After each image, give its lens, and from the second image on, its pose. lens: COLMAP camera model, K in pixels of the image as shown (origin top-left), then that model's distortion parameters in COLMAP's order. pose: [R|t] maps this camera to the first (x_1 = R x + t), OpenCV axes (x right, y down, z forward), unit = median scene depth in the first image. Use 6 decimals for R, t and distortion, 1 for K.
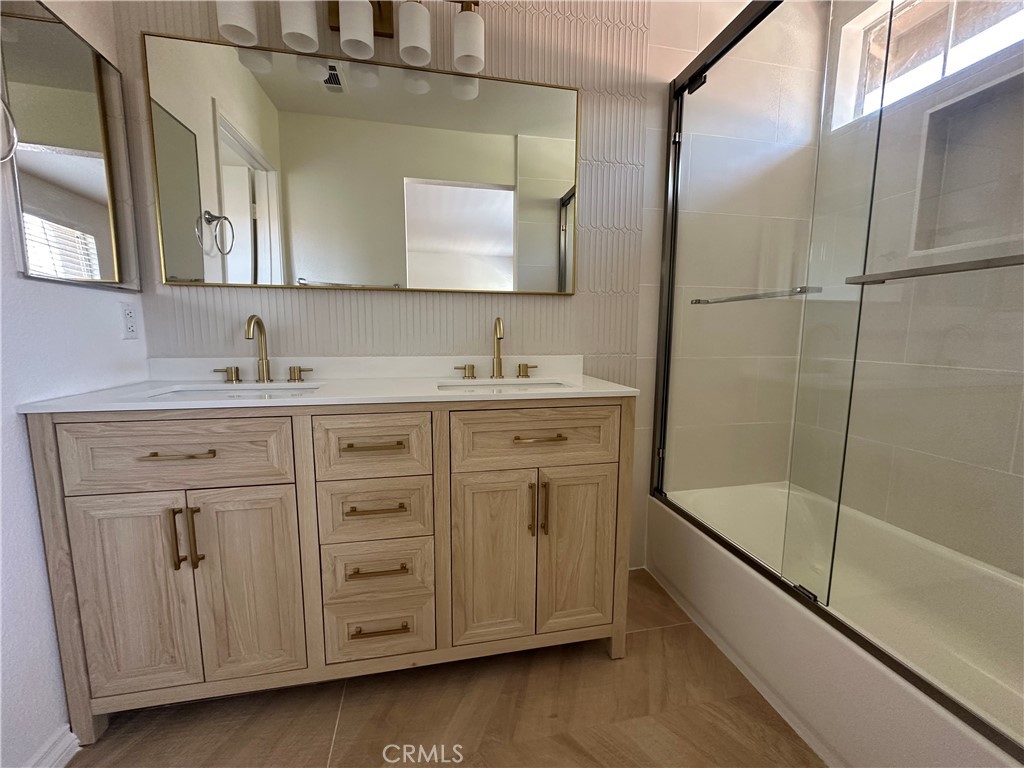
lens RADIAL K [[410.4, 0, 510.4], [0, 410.4, 382.8], [0, 0, 1]] dist [-0.003505, 0.000328]
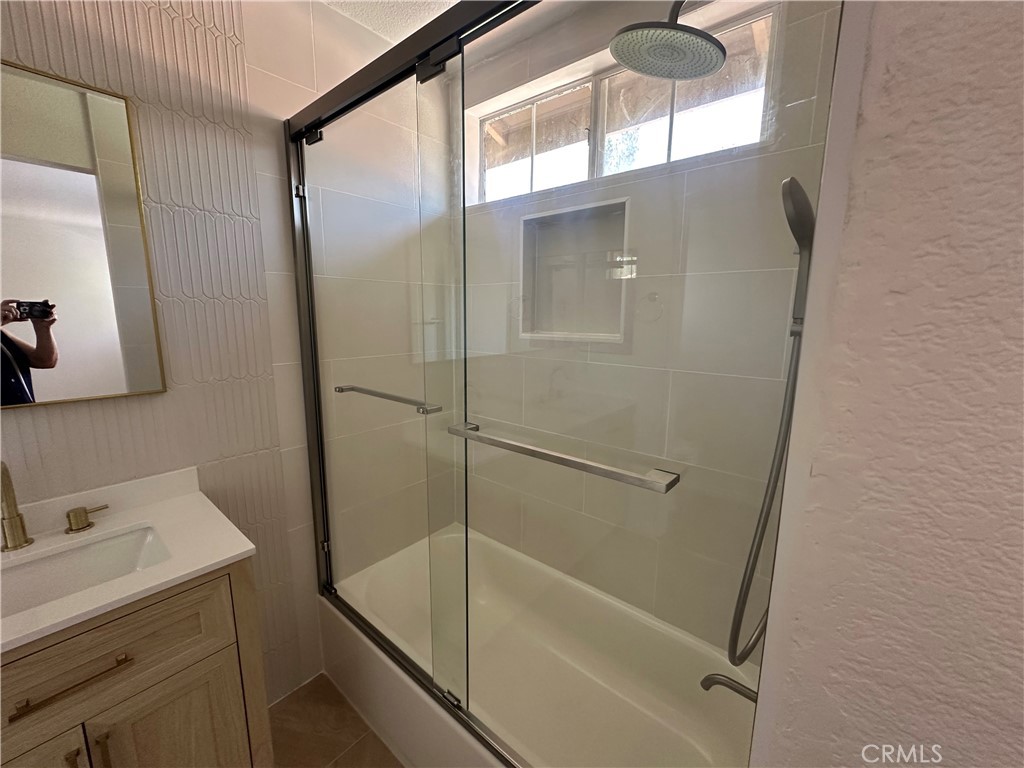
lens RADIAL K [[410.4, 0, 510.4], [0, 410.4, 382.8], [0, 0, 1]] dist [-0.003505, 0.000328]
pose [[0.787132, -0.101797, 0.608326, 0.234176], [0.068117, 0.994600, 0.078296, -0.295853], [-0.613012, -0.020192, 0.789816, 0.079964]]
